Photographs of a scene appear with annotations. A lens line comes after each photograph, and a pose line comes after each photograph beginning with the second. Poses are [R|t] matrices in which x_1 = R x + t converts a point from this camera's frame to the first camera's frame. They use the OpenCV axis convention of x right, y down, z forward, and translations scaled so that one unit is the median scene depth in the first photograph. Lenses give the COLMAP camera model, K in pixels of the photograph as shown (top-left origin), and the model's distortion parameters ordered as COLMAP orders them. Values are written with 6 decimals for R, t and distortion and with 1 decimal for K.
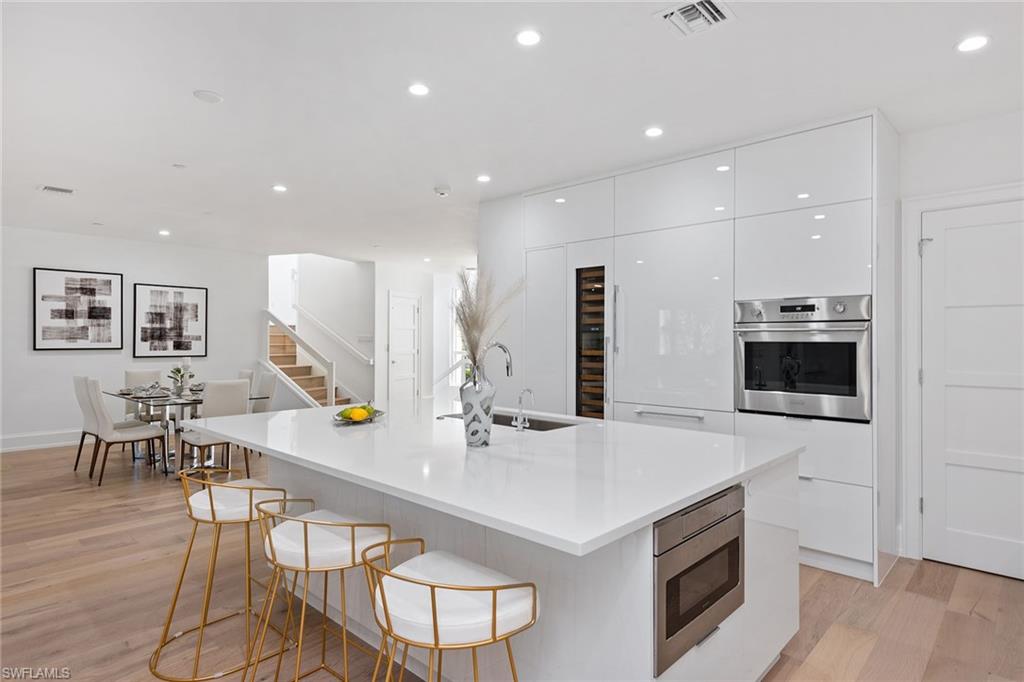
lens RADIAL K [[566.8, 0, 512.0], [0, 566.8, 341.0], [0, 0, 1]] dist [0.014761, -0.000562]
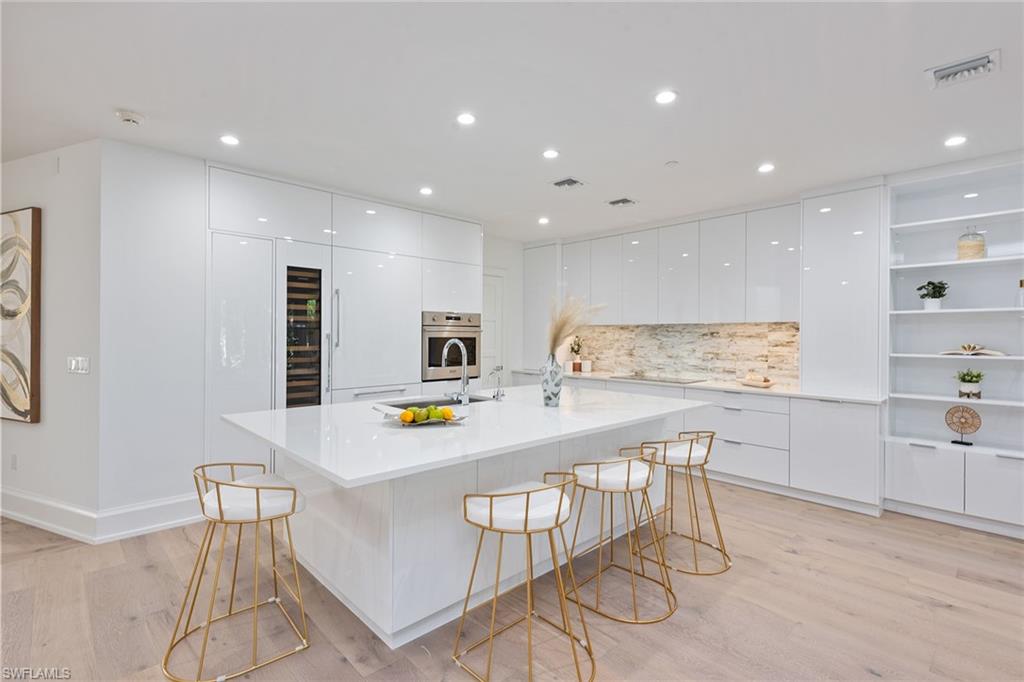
lens RADIAL K [[474.4, 0, 512.0], [0, 474.4, 341.0], [0, 0, 1]] dist [0.000303, 0.000485]
pose [[0.054162, -0.012584, 0.998453, -0.443890], [-0.002310, 0.999916, 0.012728, -0.002827], [-0.998529, -0.002996, 0.054128, 0.340560]]
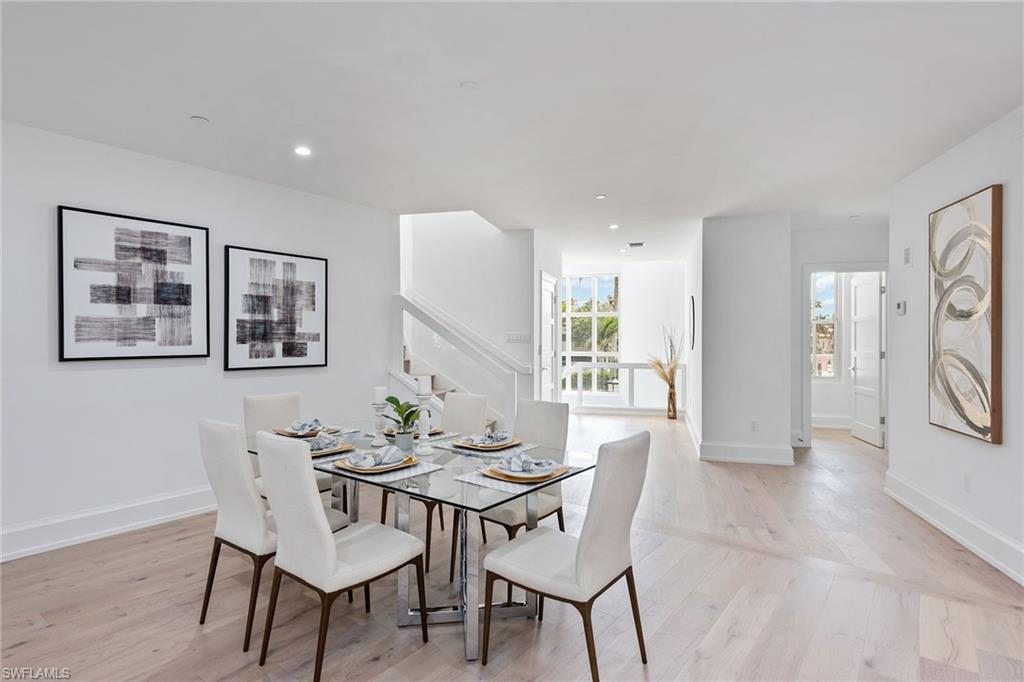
lens RADIAL K [[535.9, 0, 512.0], [0, 535.9, 341.0], [0, 0, 1]] dist [0.015127, -0.000264]
pose [[0.994621, -0.004770, 0.103469, -0.443143], [0.004383, 0.999983, 0.003959, -0.002748], [-0.103487, -0.003485, 0.994625, 0.430788]]
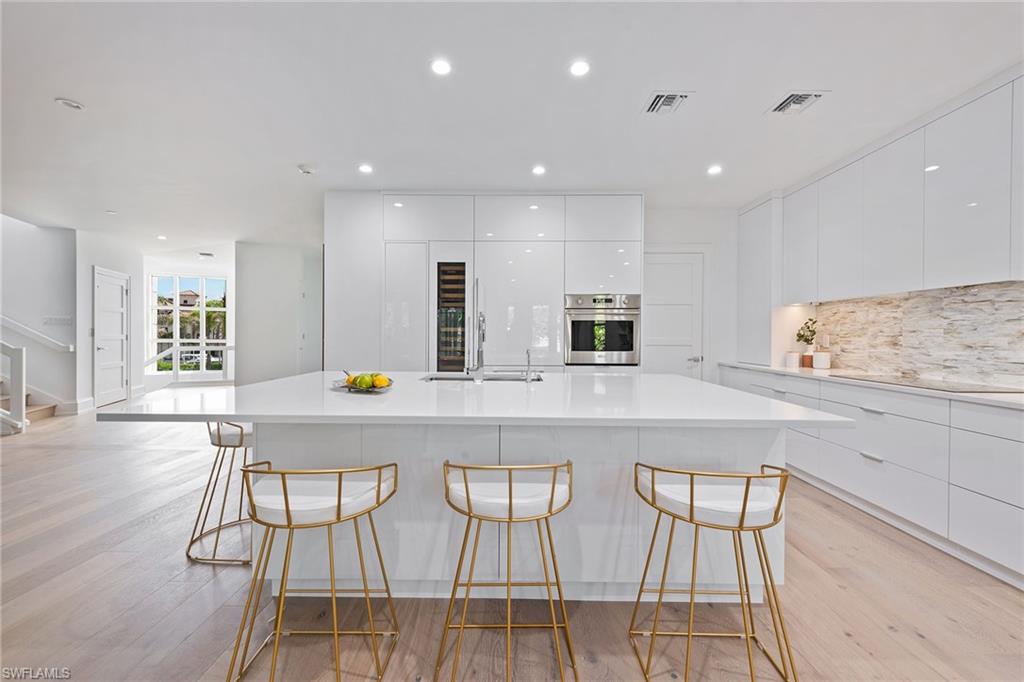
lens RADIAL K [[406.9, 0, 512.0], [0, 406.9, 341.0], [0, 0, 1]] dist [0.015312, -0.000136]
pose [[0.737499, -0.008361, 0.675297, -0.234025], [-0.001647, 0.999898, 0.014178, 0.020993], [-0.675347, -0.011569, 0.737410, 0.135914]]
